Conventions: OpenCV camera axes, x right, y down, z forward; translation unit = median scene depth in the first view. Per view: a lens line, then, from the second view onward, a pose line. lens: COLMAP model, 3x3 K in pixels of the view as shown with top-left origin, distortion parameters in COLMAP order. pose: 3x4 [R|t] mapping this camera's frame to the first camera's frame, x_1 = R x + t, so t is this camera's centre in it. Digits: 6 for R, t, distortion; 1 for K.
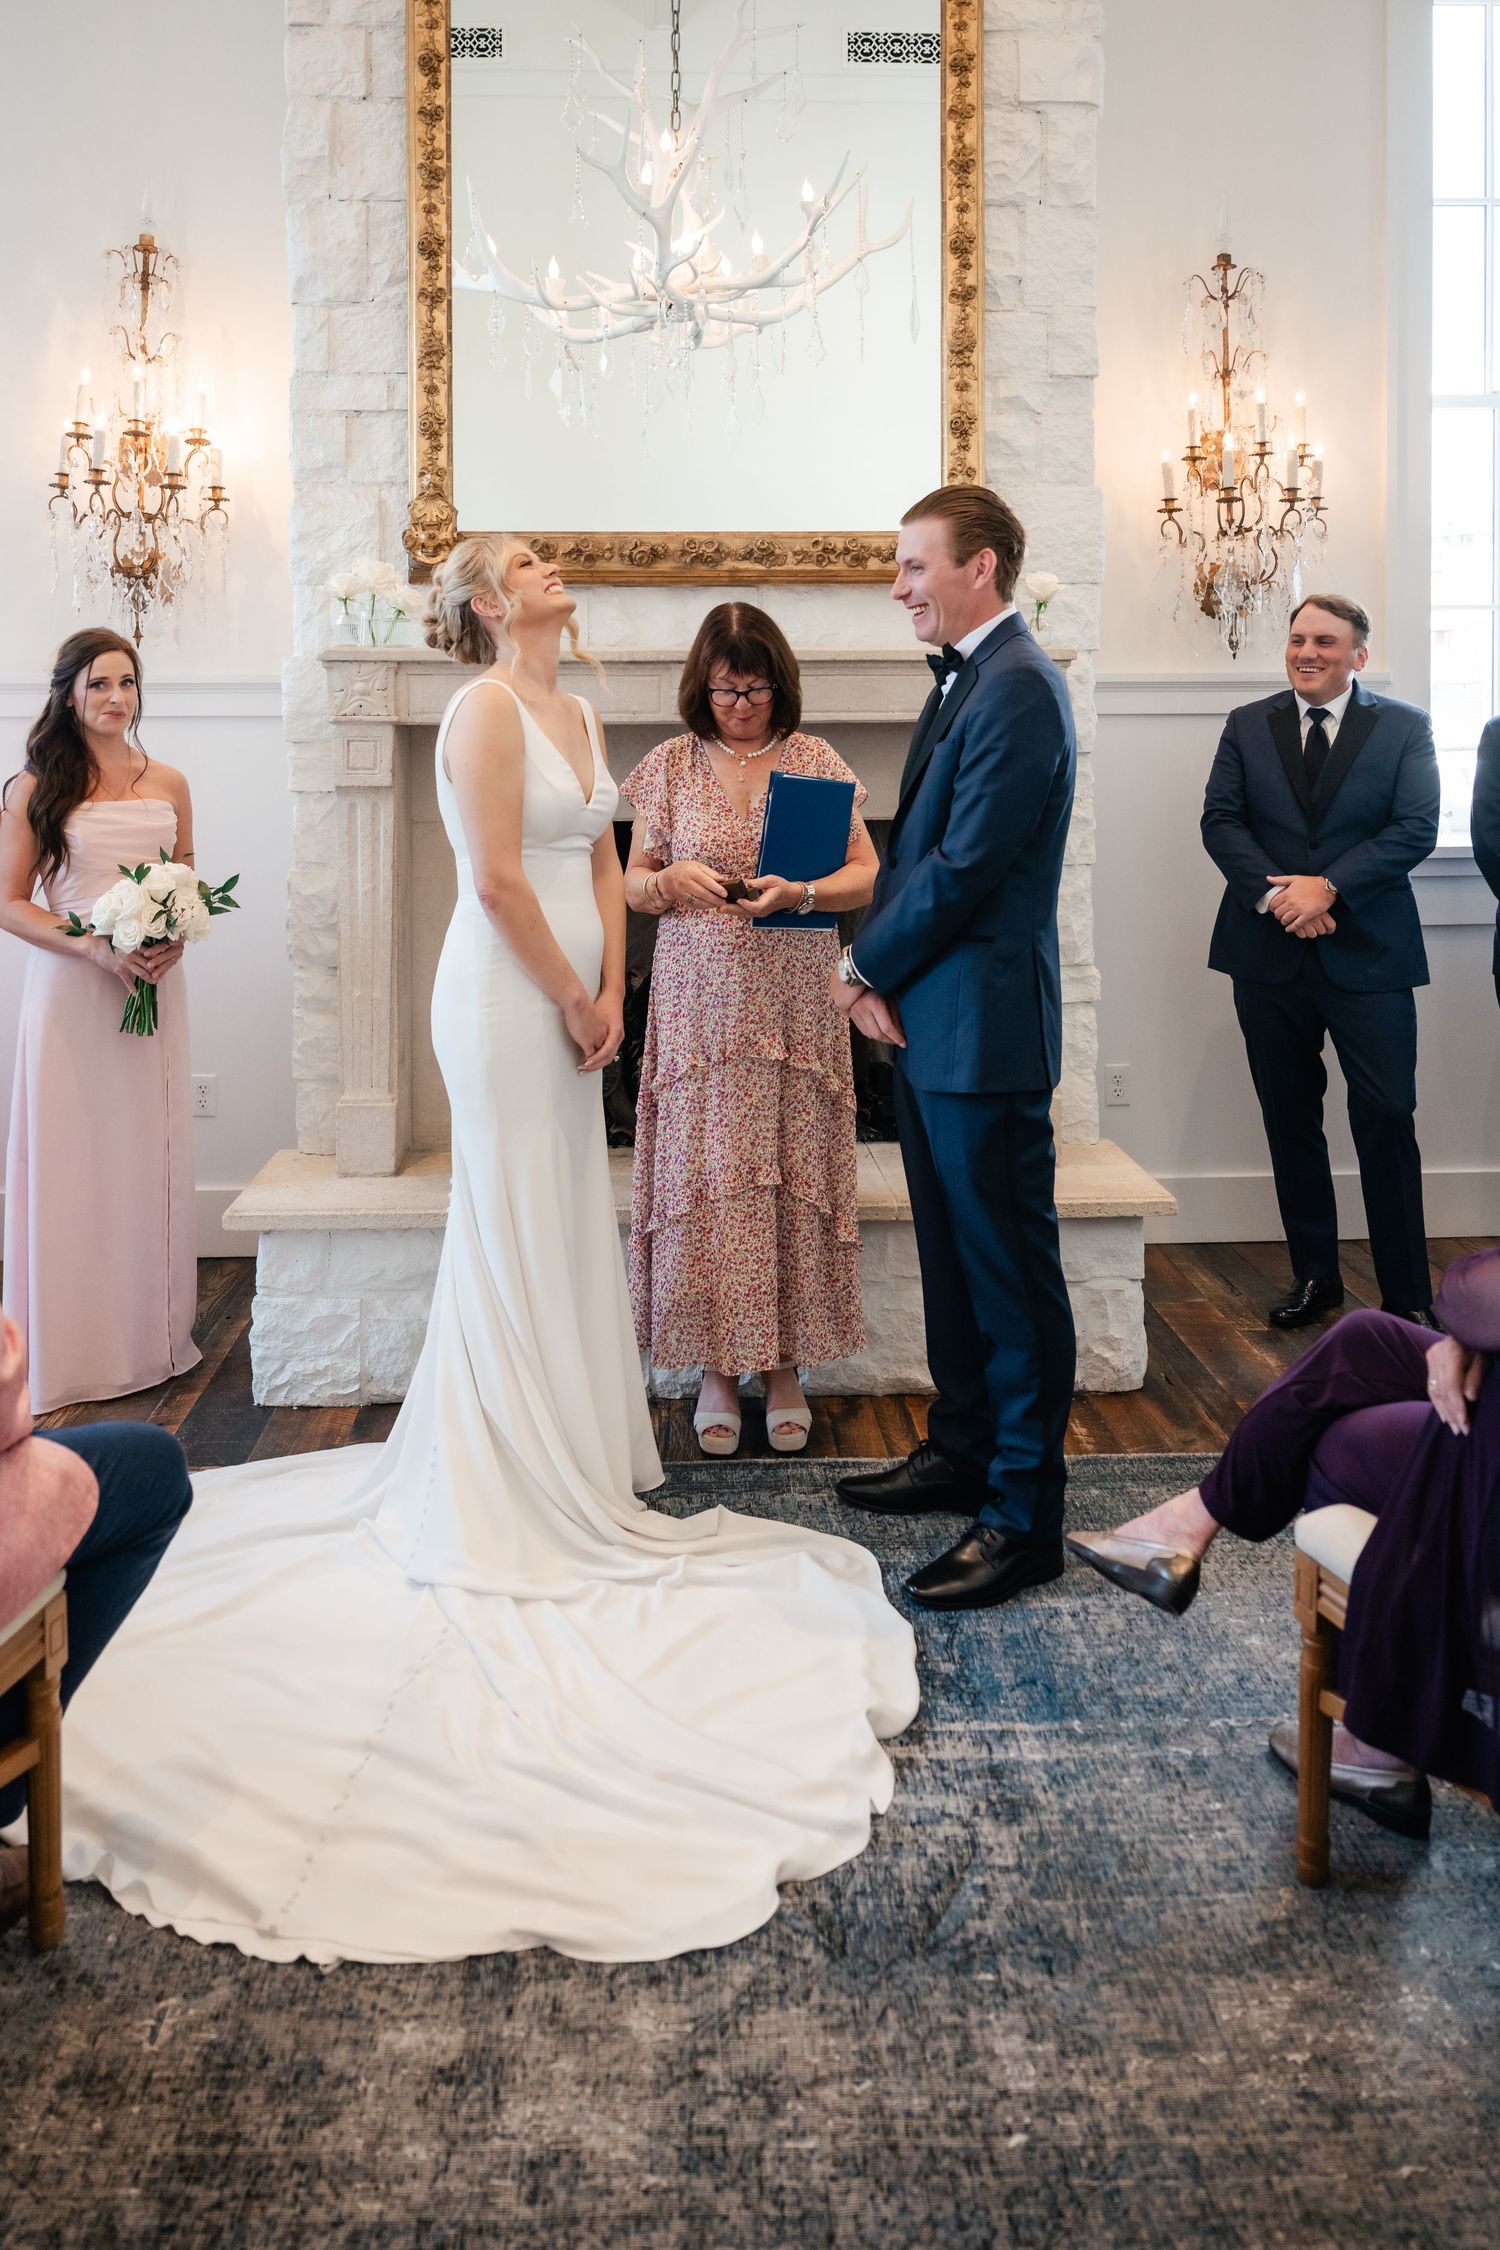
lens RADIAL K [[1877.3, 0, 808.4], [0, 1877.3, 786.3], [0, 0, 1]] dist [0.002434, 0.012790]
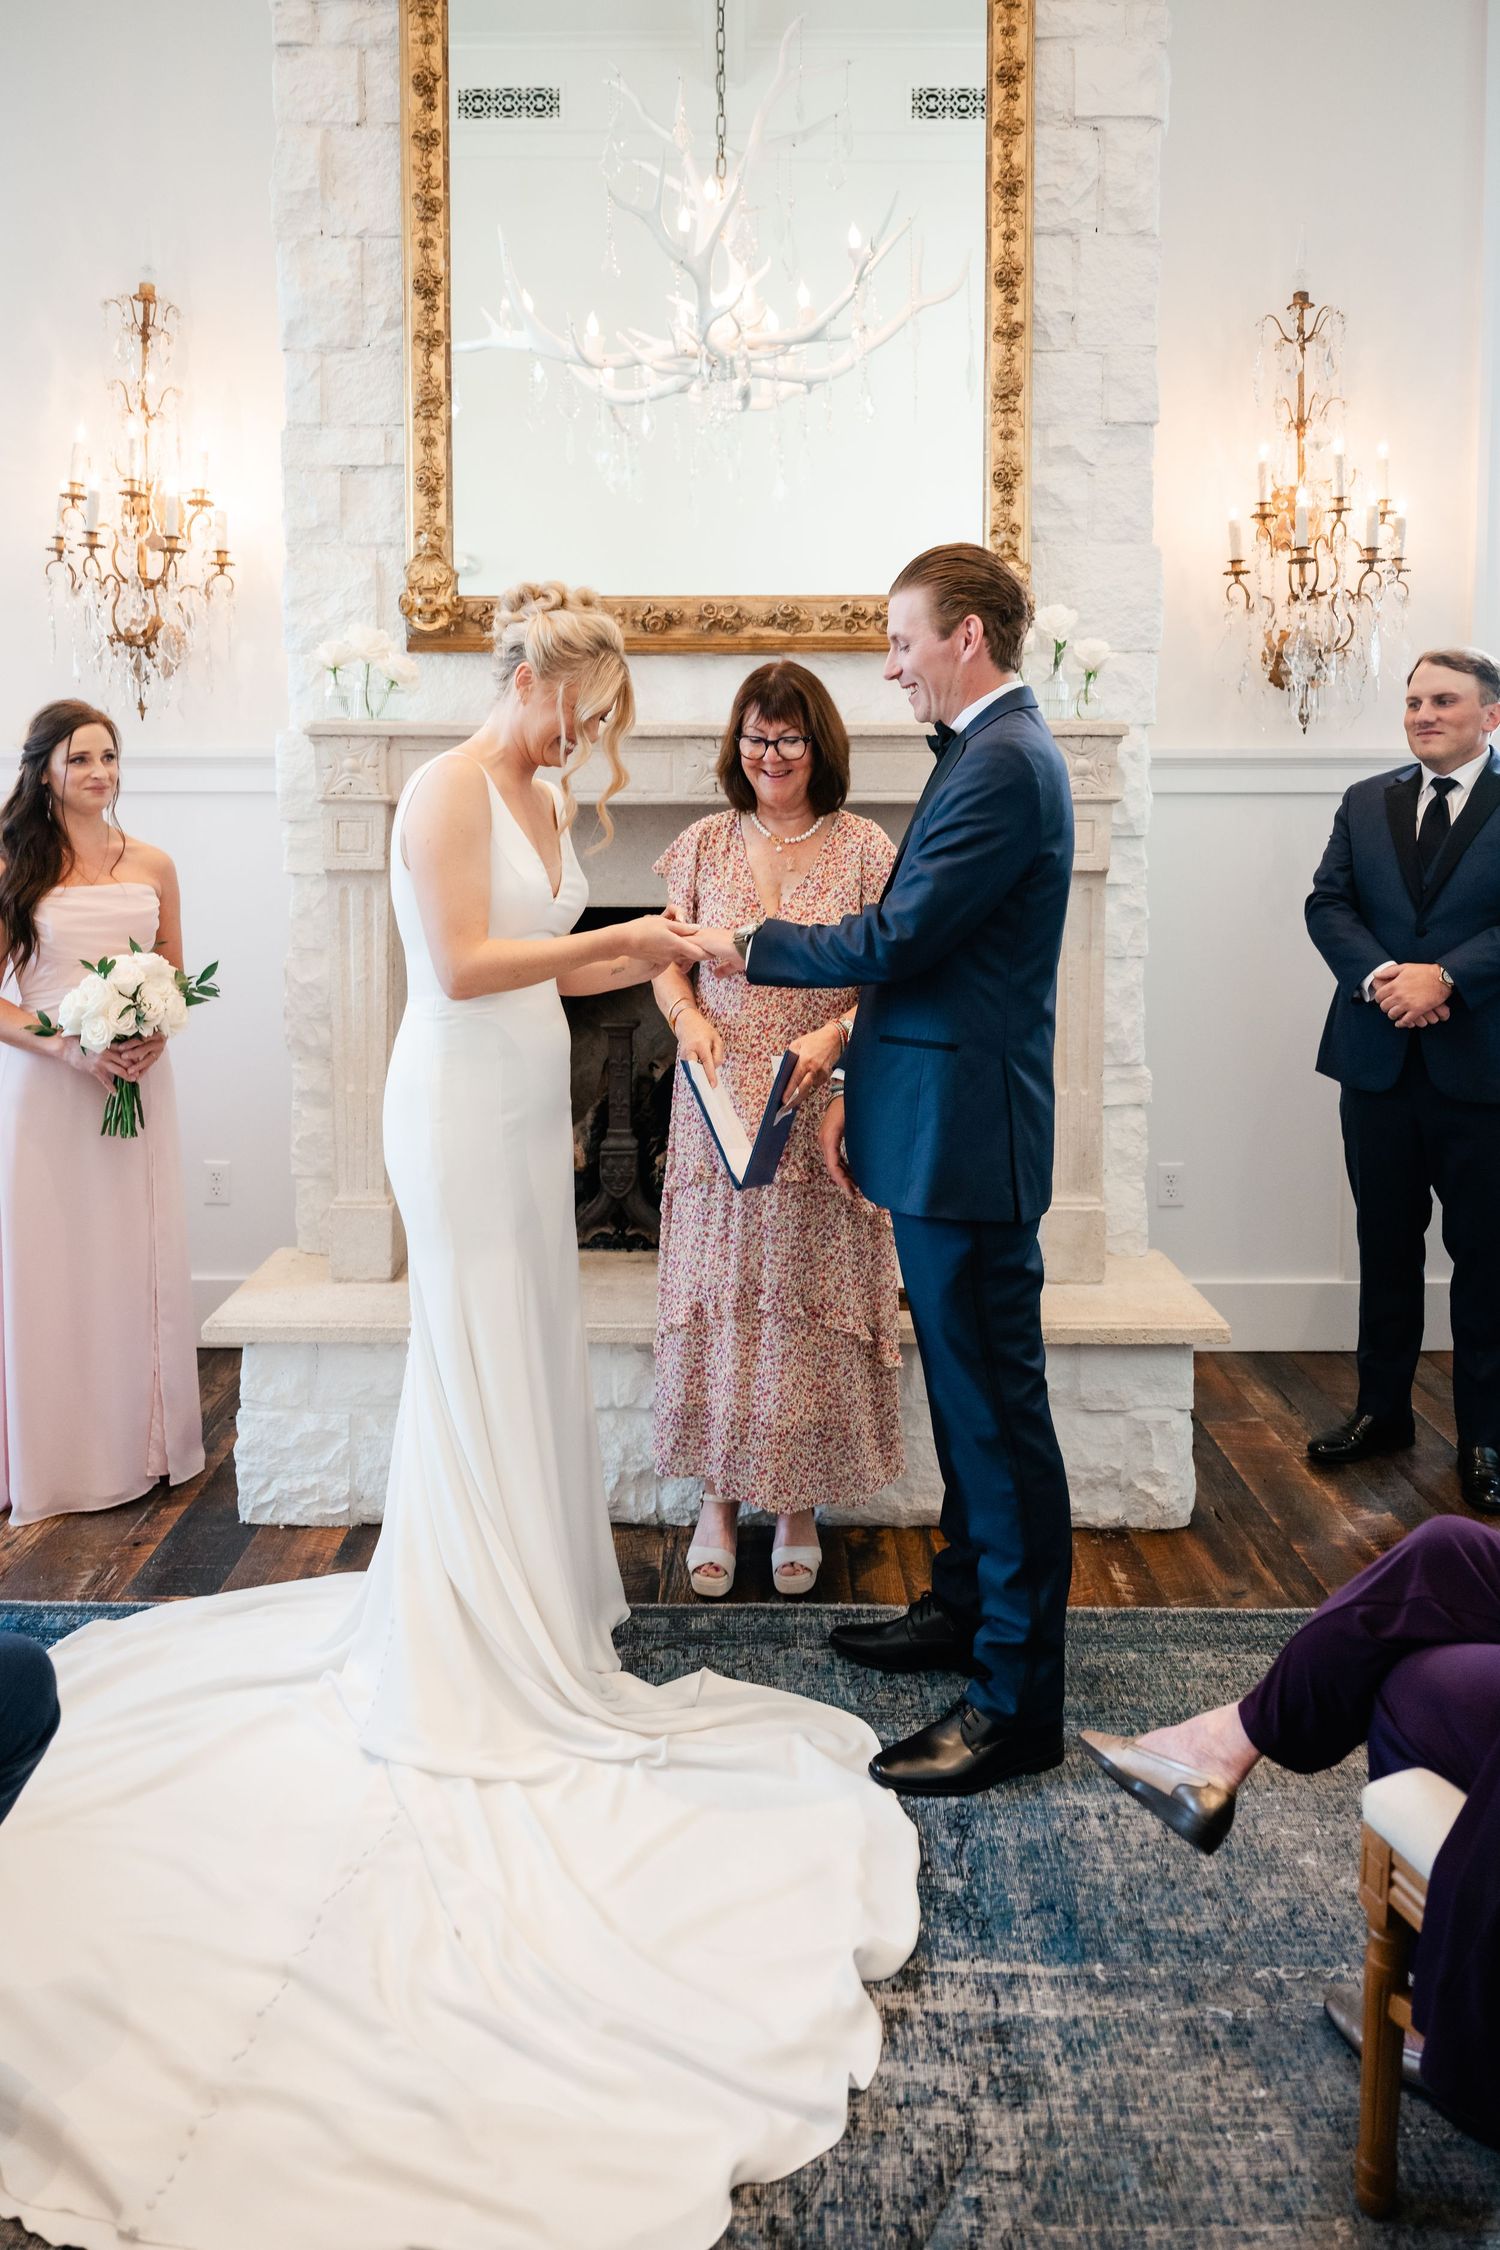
lens RADIAL K [[1757.2, 0, 778.9], [0, 1757.2, 918.2], [0, 0, 1]] dist [0.002479, 0.004671]
pose [[0.997845, 0.008590, -0.065049, 0.031331], [-0.006006, 0.999189, 0.039811, -0.012209], [0.065338, -0.039334, 0.997088, 0.142310]]
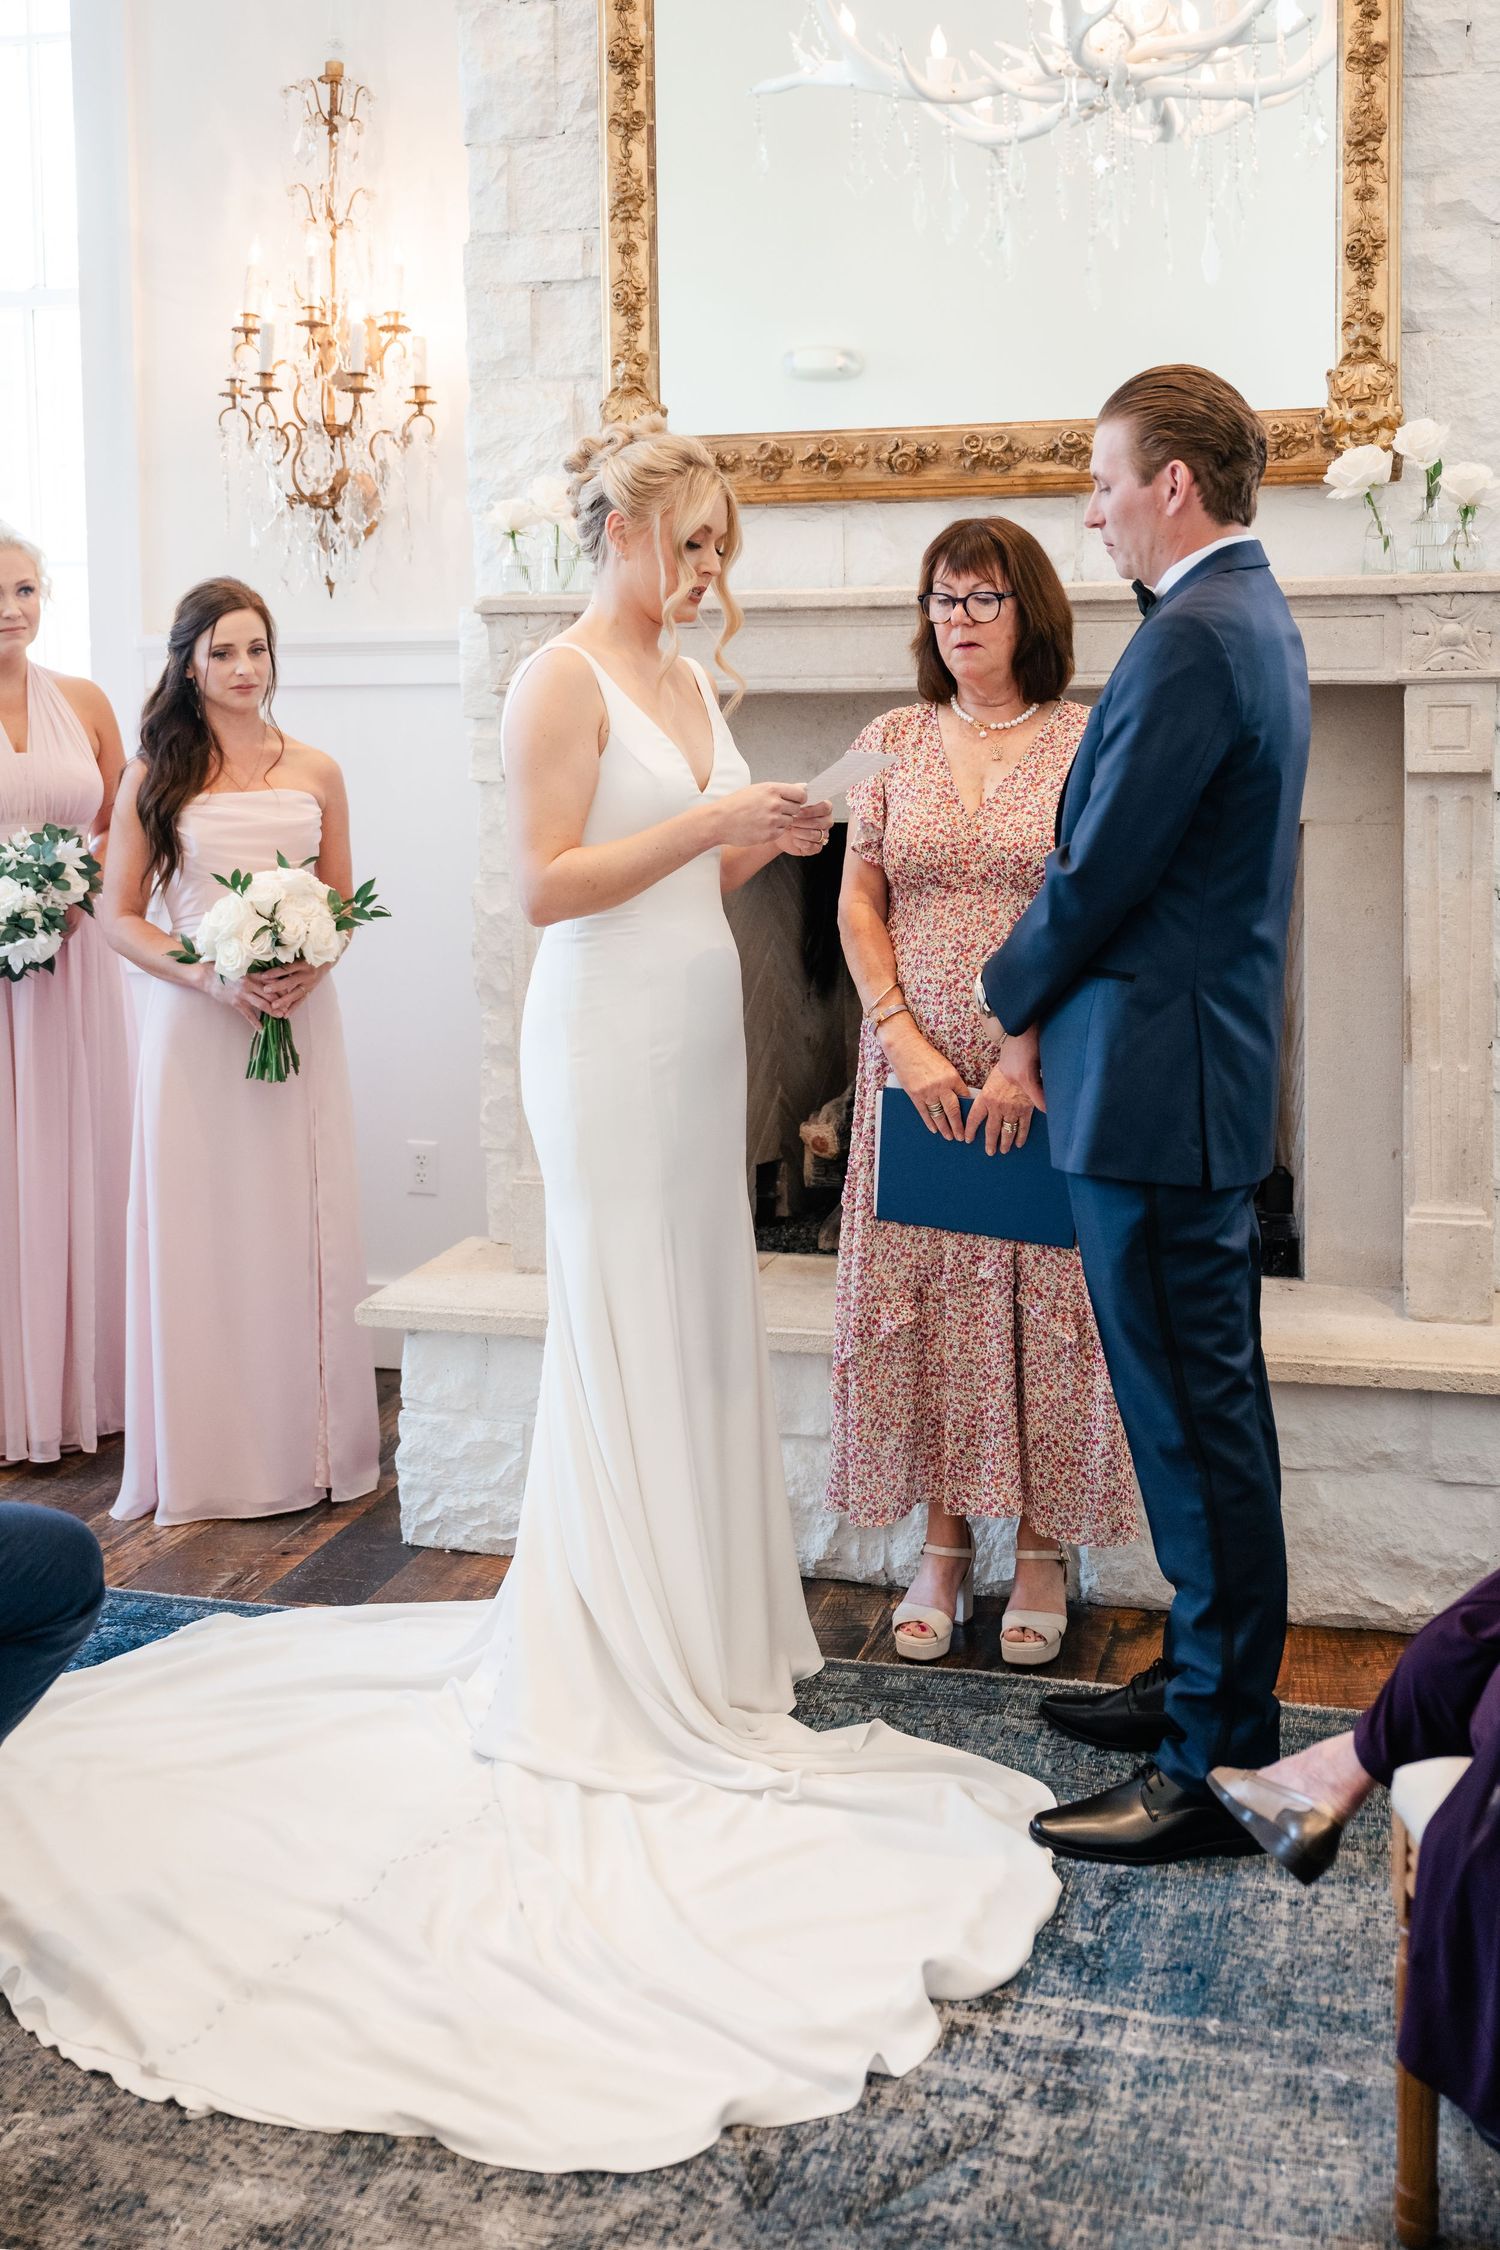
lens RADIAL K [[2820.9, 0, 738.5], [0, 2820.9, 963.9], [0, 0, 1]] dist [0.000322, 0.051473]
pose [[0.941799, 0.024006, -0.335317, 0.237739], [-0.000808, 0.997606, 0.069150, -0.002937], [0.336174, -0.064854, 0.939564, -0.073137]]
